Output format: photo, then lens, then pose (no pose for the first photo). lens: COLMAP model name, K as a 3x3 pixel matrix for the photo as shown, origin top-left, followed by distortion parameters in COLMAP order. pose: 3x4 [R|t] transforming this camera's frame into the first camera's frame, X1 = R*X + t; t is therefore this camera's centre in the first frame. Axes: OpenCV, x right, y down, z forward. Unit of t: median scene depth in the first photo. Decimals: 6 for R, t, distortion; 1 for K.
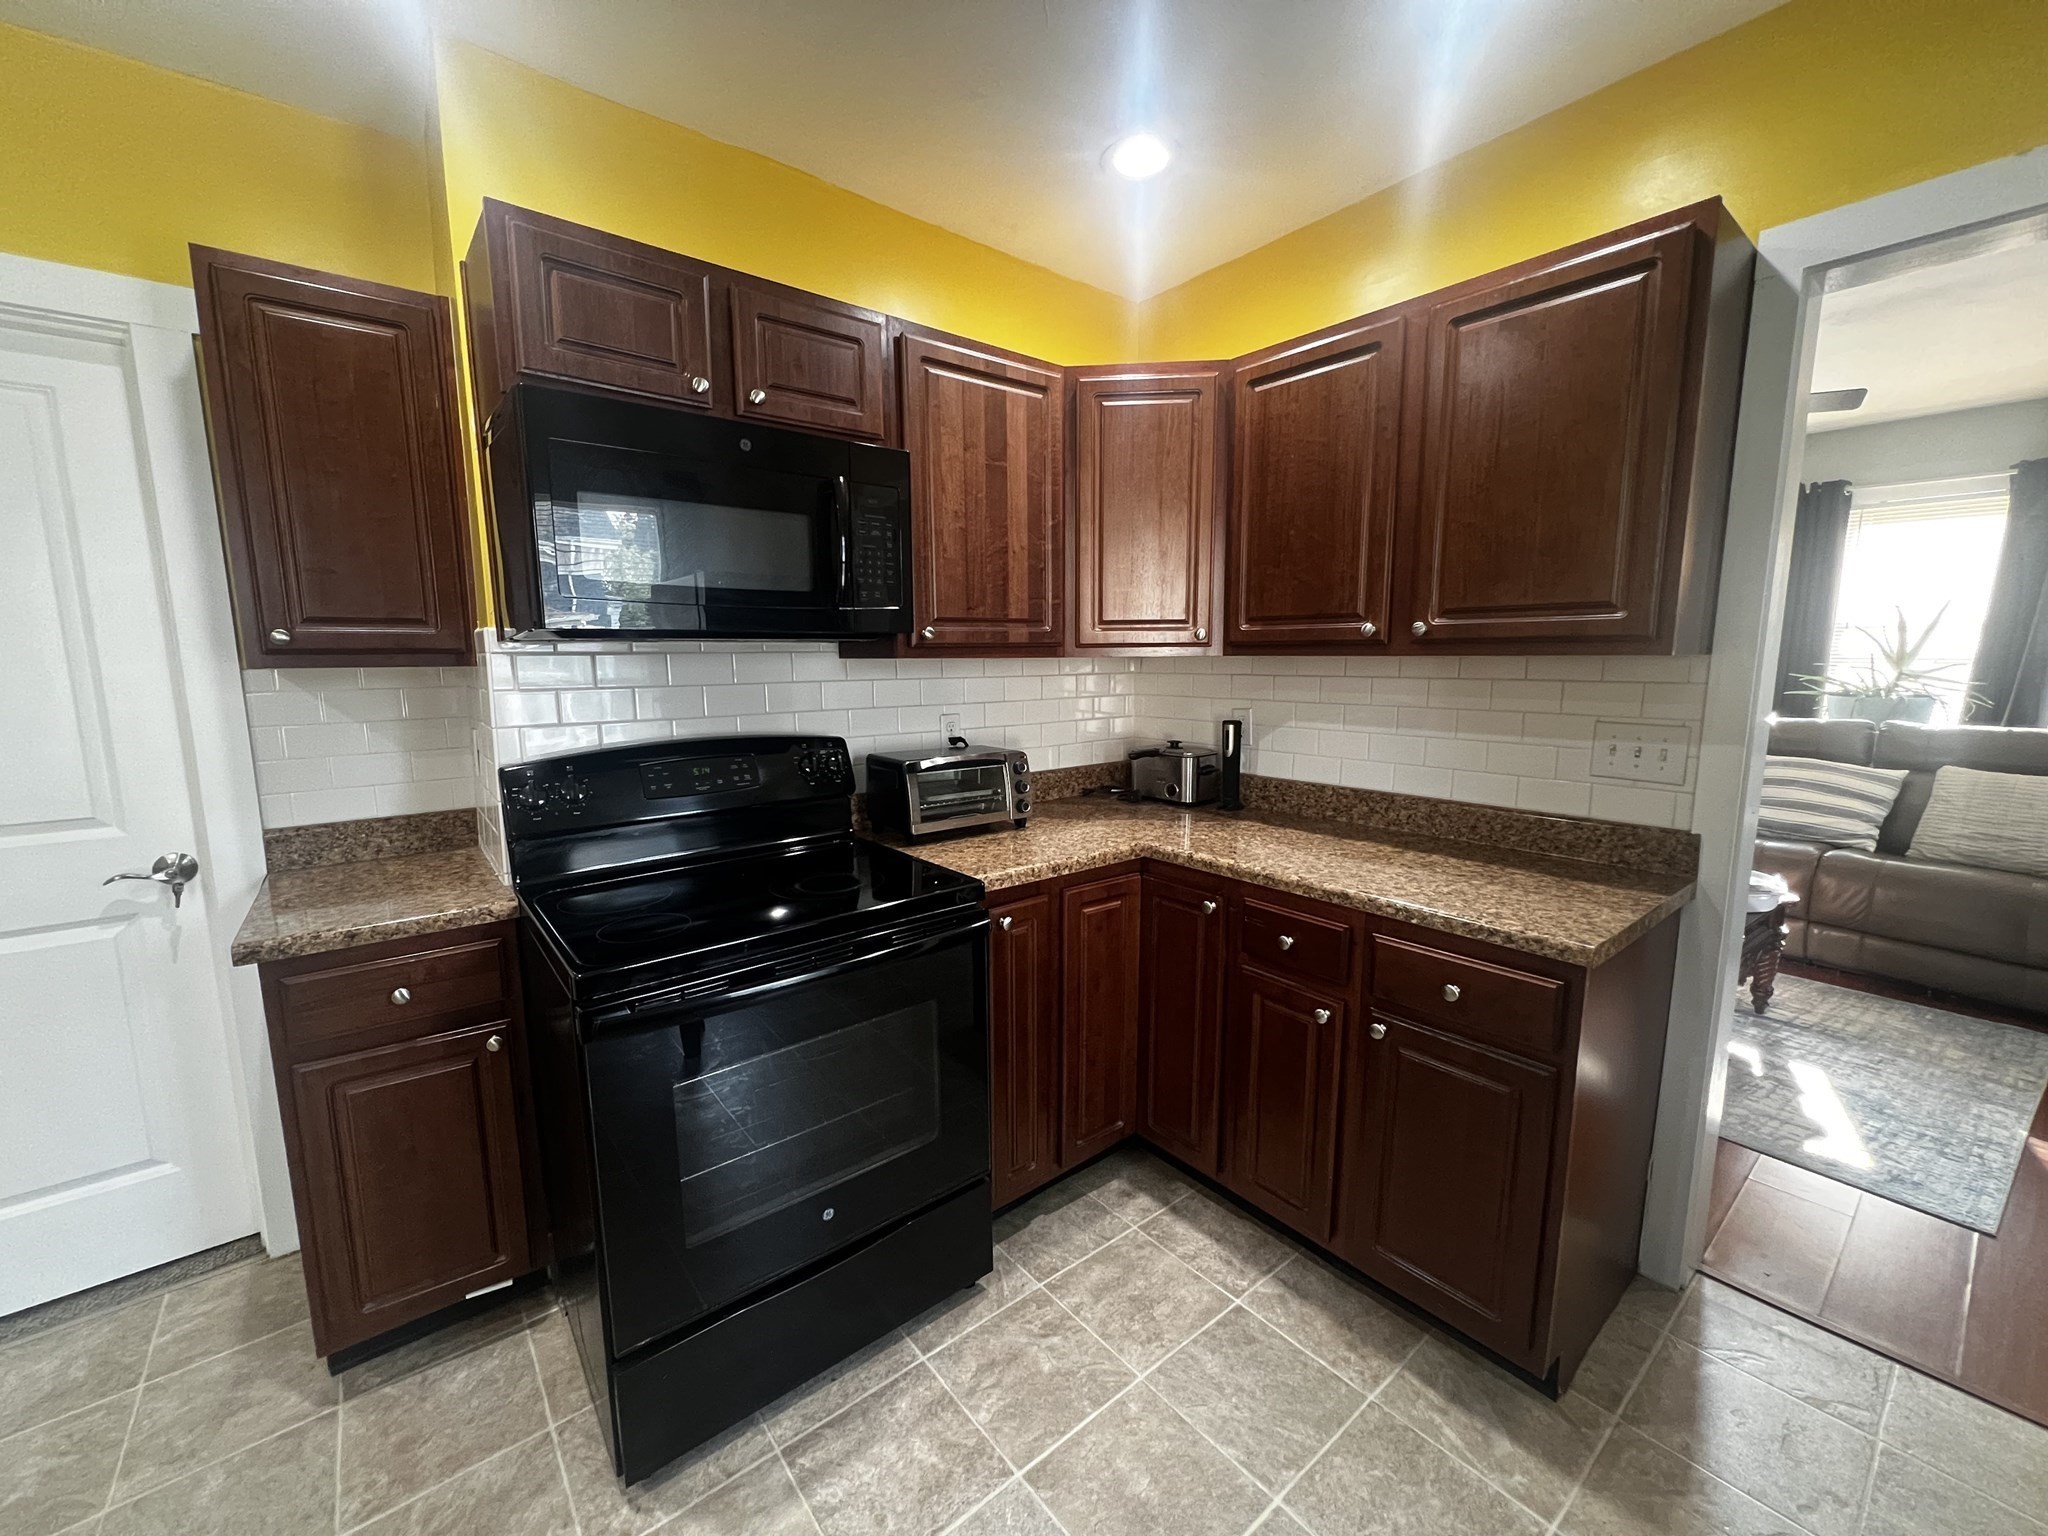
lens RADIAL K [[818.3, 0, 1023.7], [0, 818.3, 770.9], [0, 0, 1]] dist [-0.007336, 0.000835]
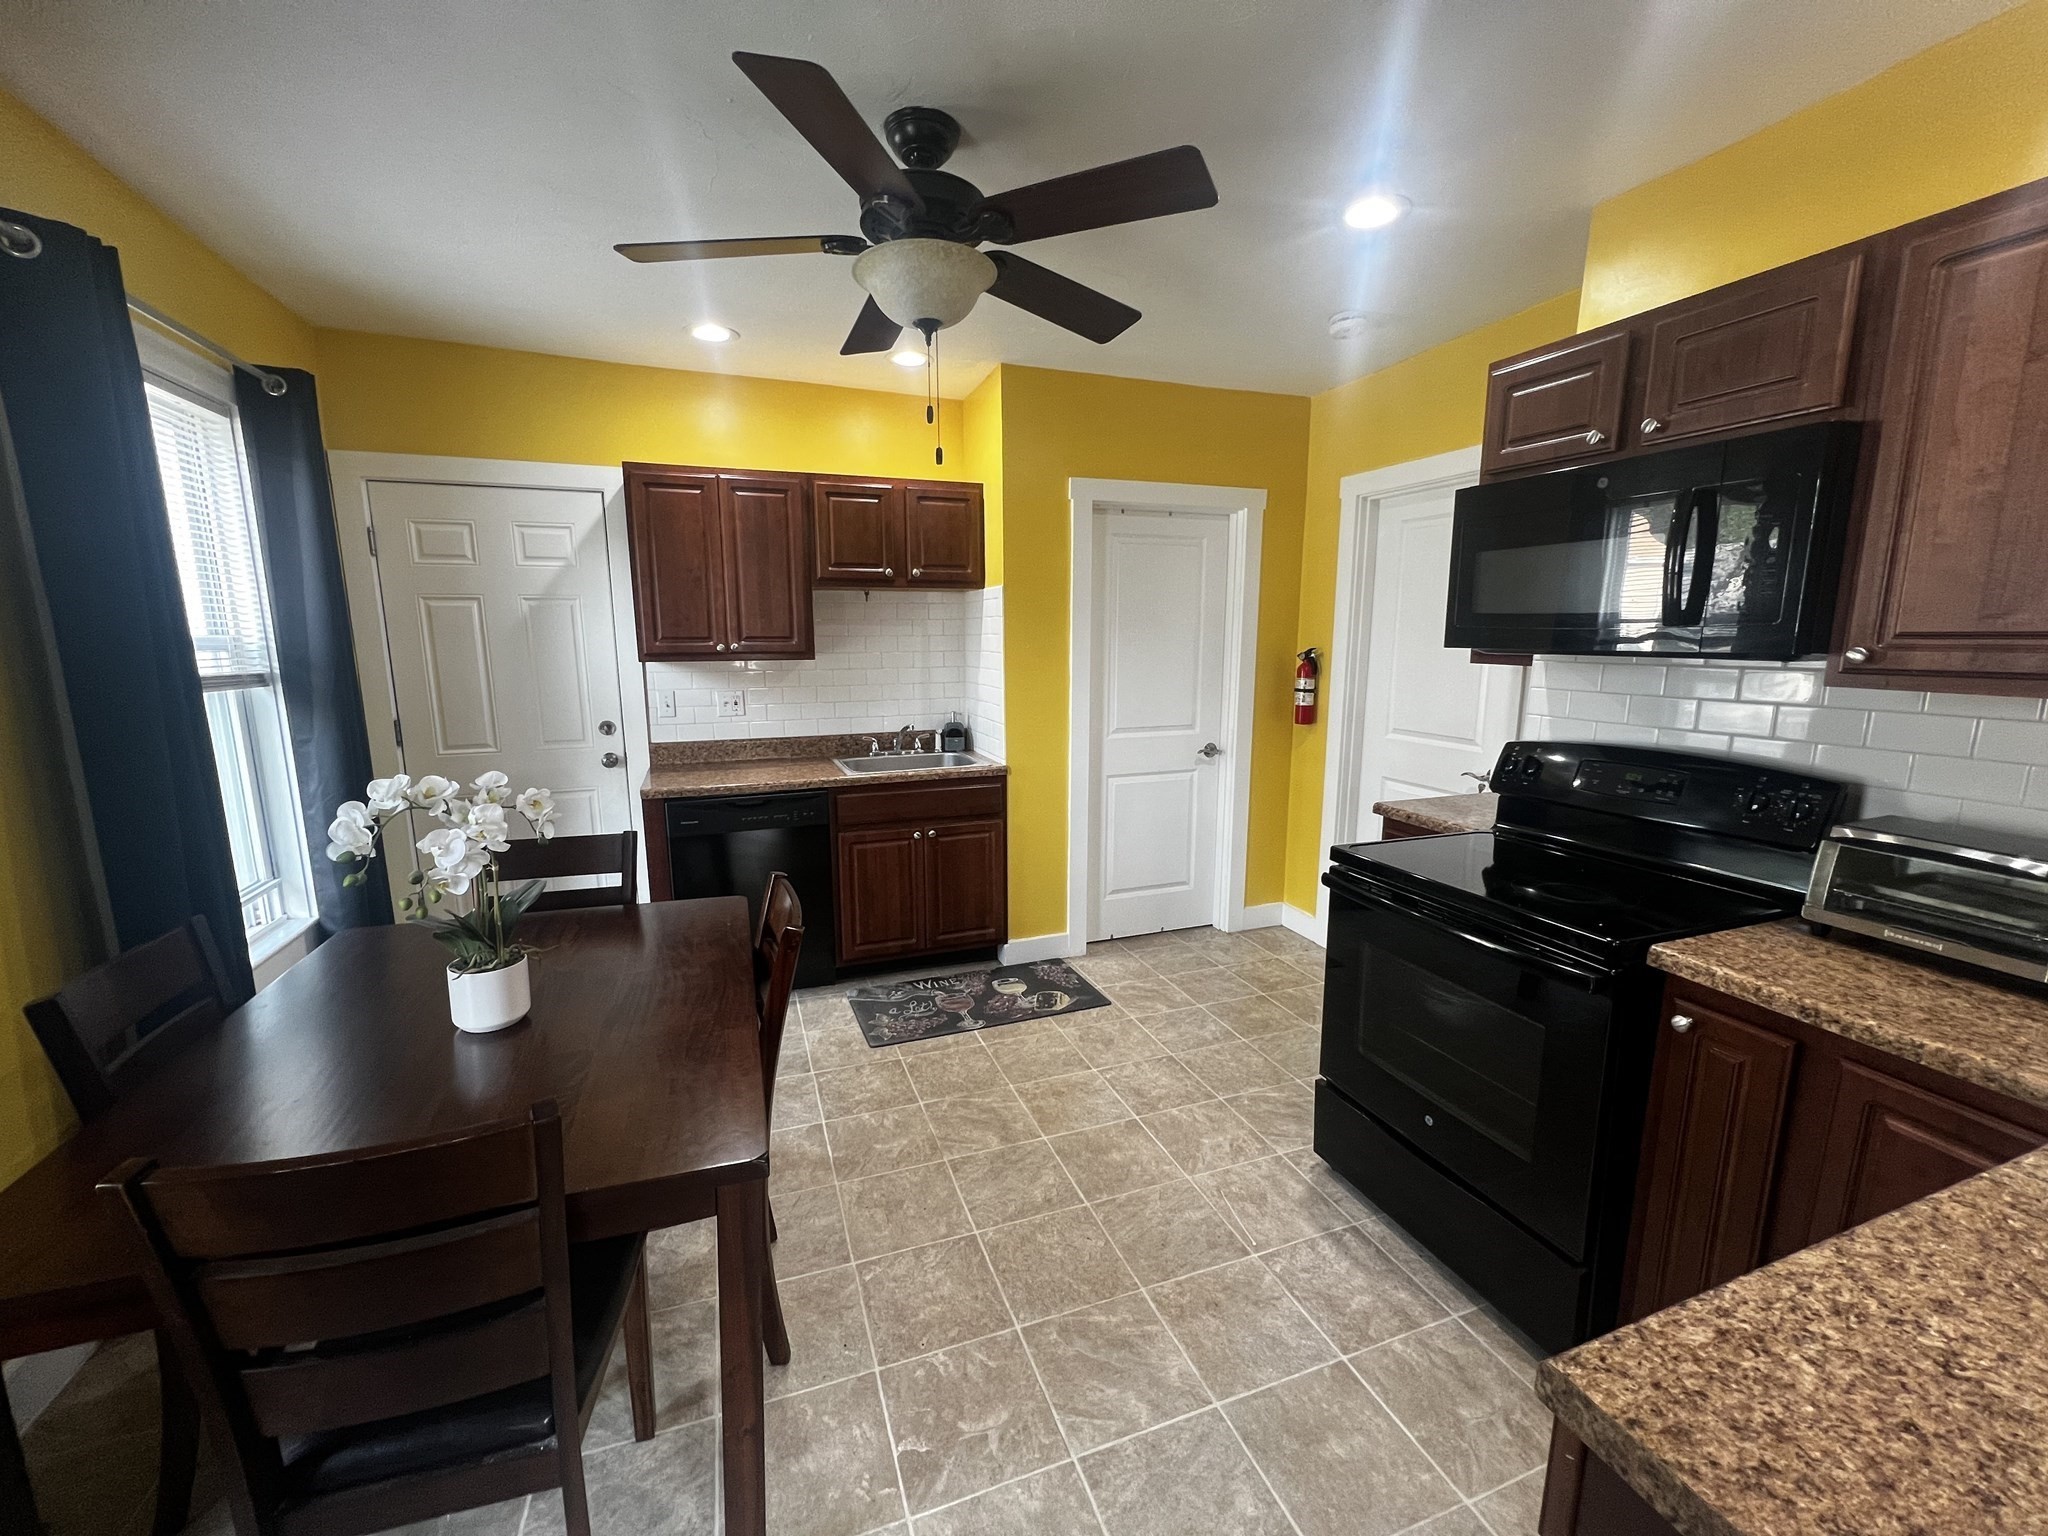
lens RADIAL K [[818.3, 0, 1026.8], [0, 818.3, 773.6], [0, 0, 1]] dist [-0.007336, 0.000835]
pose [[-0.315118, 0.171290, -0.933467, 0.817765], [-0.131113, 0.966289, 0.221574, -0.130906], [0.939952, 0.192212, -0.282037, 0.533982]]
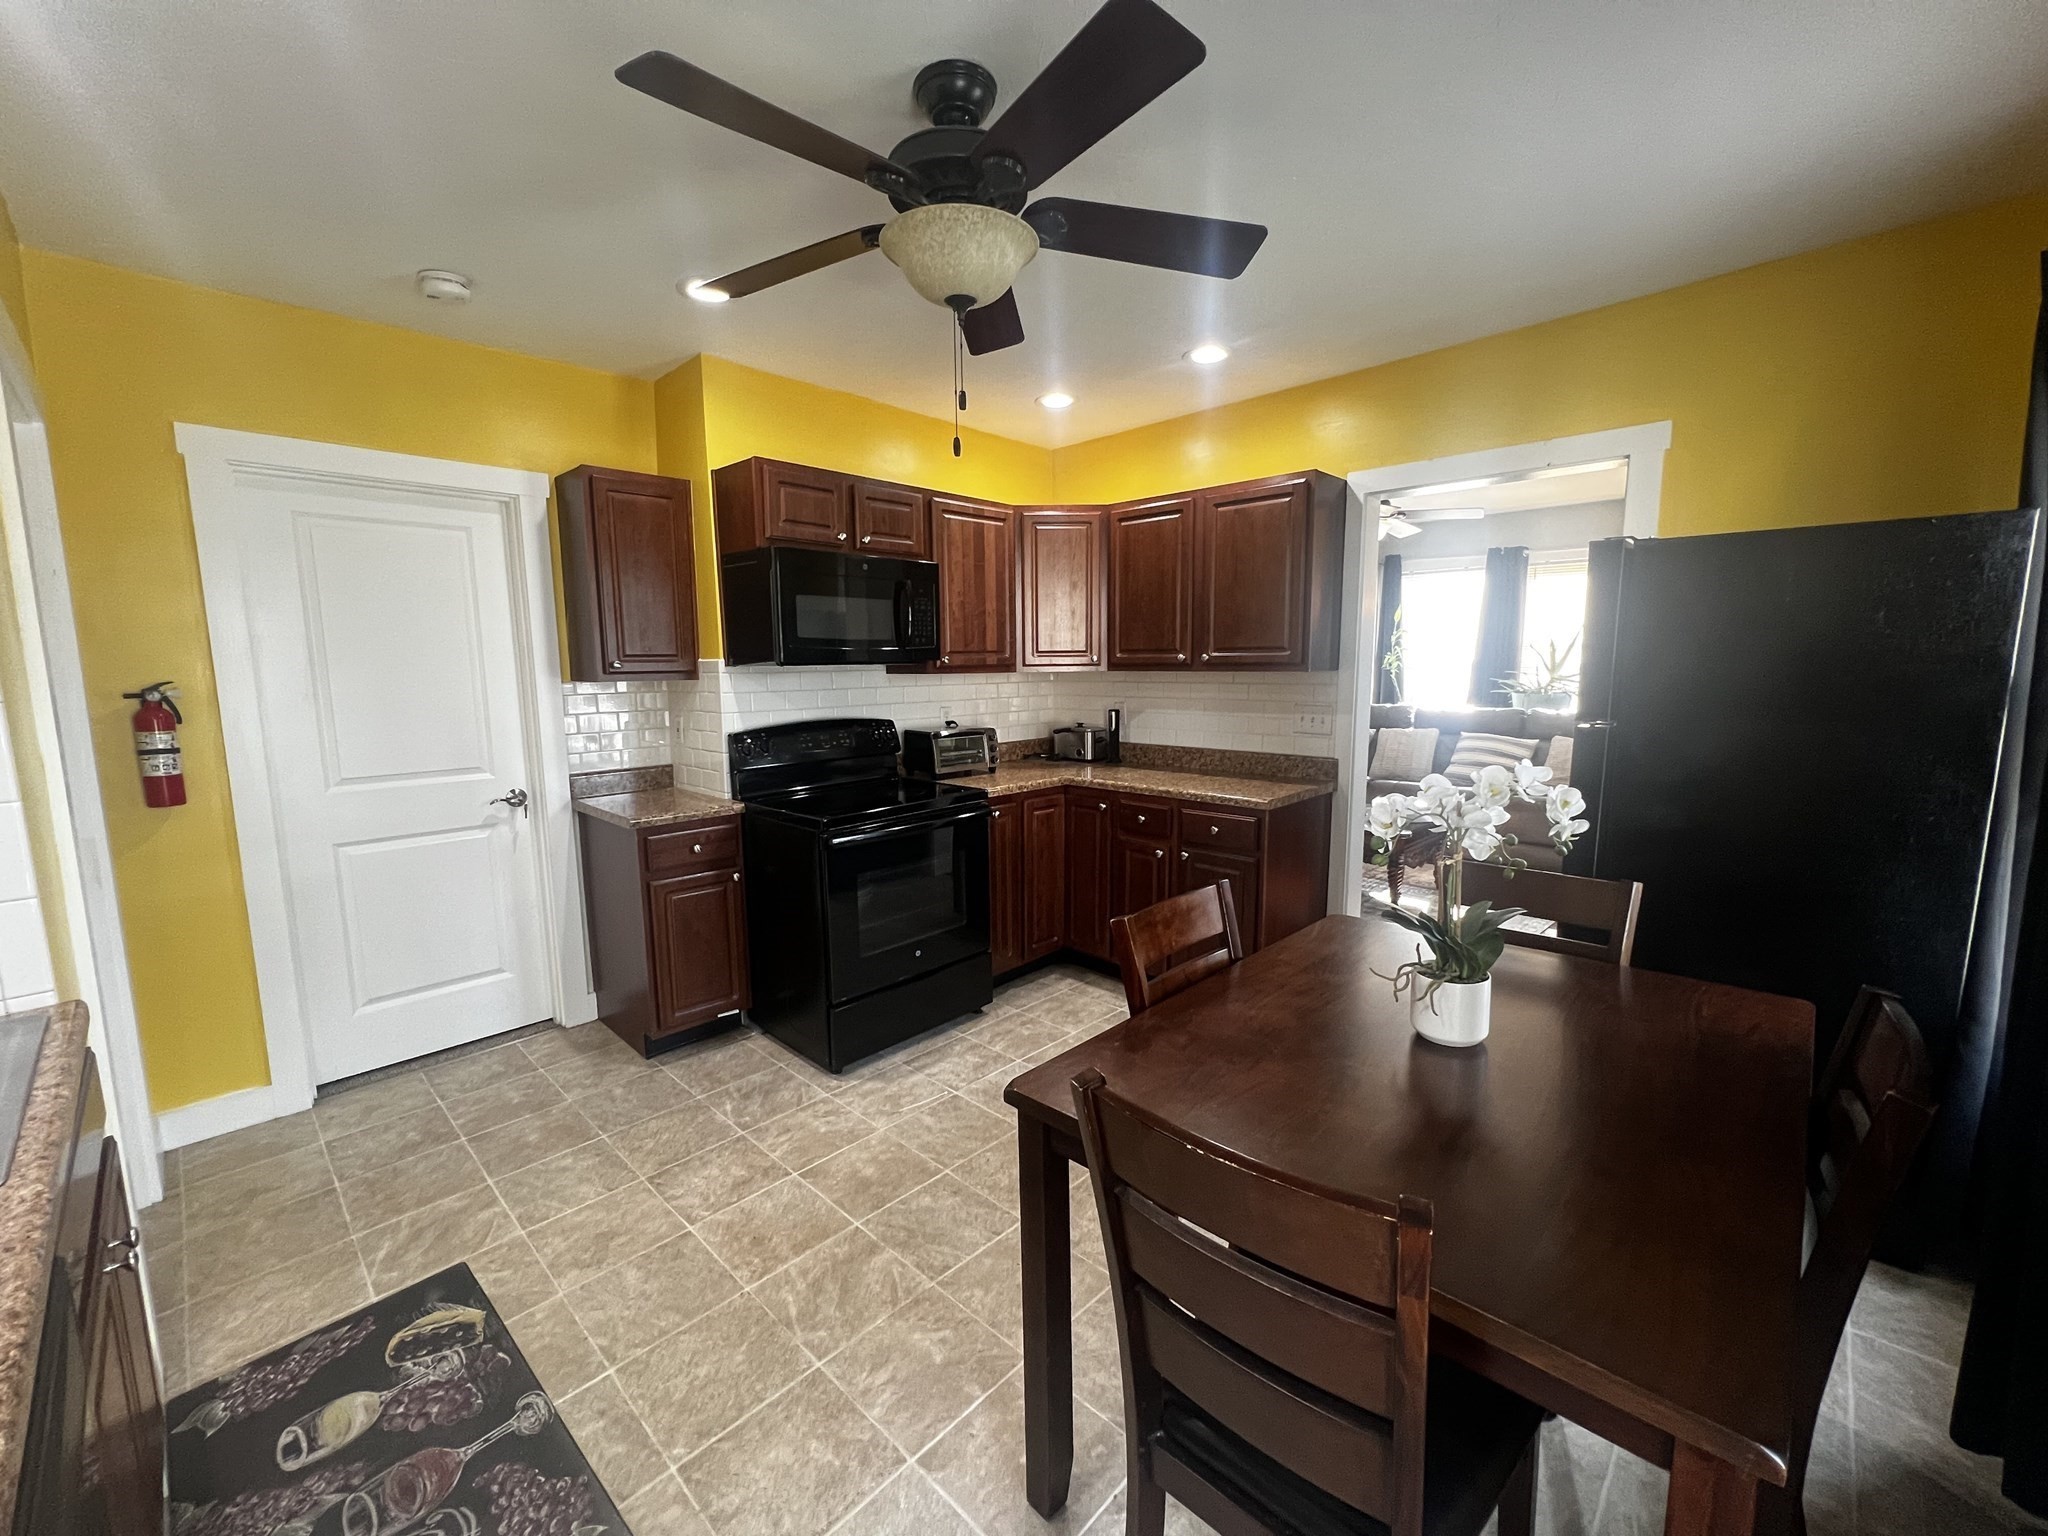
lens RADIAL K [[818.3, 0, 1021.4], [0, 818.3, 767.6], [0, 0, 1]] dist [-0.007336, 0.000835]
pose [[0.992331, -0.018987, 0.122142, -0.178996], [0.020558, 0.999721, -0.011615, 0.093880], [-0.121888, 0.014037, 0.992445, -0.815669]]
